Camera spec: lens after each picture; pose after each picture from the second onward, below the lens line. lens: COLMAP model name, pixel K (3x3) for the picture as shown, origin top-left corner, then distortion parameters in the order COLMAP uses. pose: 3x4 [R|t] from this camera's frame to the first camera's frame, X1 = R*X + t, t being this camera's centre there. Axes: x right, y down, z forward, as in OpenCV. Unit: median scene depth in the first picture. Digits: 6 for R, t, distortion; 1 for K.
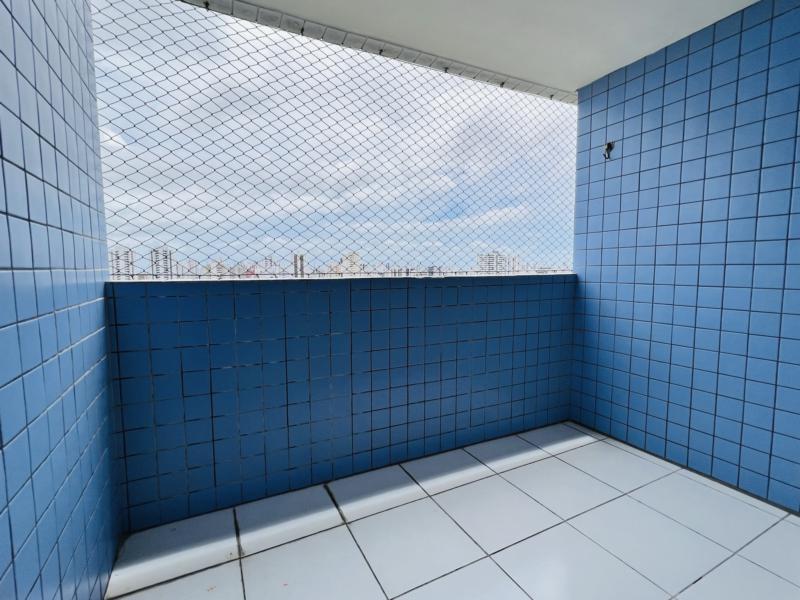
lens RADIAL K [[365.2, 0, 400.0], [0, 365.2, 300.0], [0, 0, 1]] dist [0.003081, -0.000324]
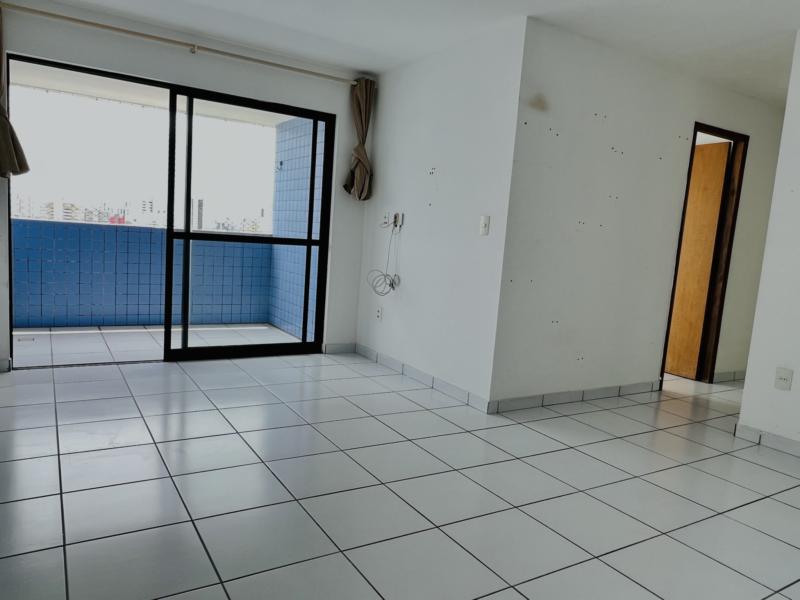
lens RADIAL K [[559.1, 0, 400.0], [0, 559.1, 300.0], [0, 0, 1]] dist [-0.000318, 0.000339]
pose [[0.991589, 0.067673, 0.110328, 0.378253], [-0.071636, 0.996906, 0.032350, 0.050333], [-0.107797, -0.039981, 0.993369, -0.768083]]
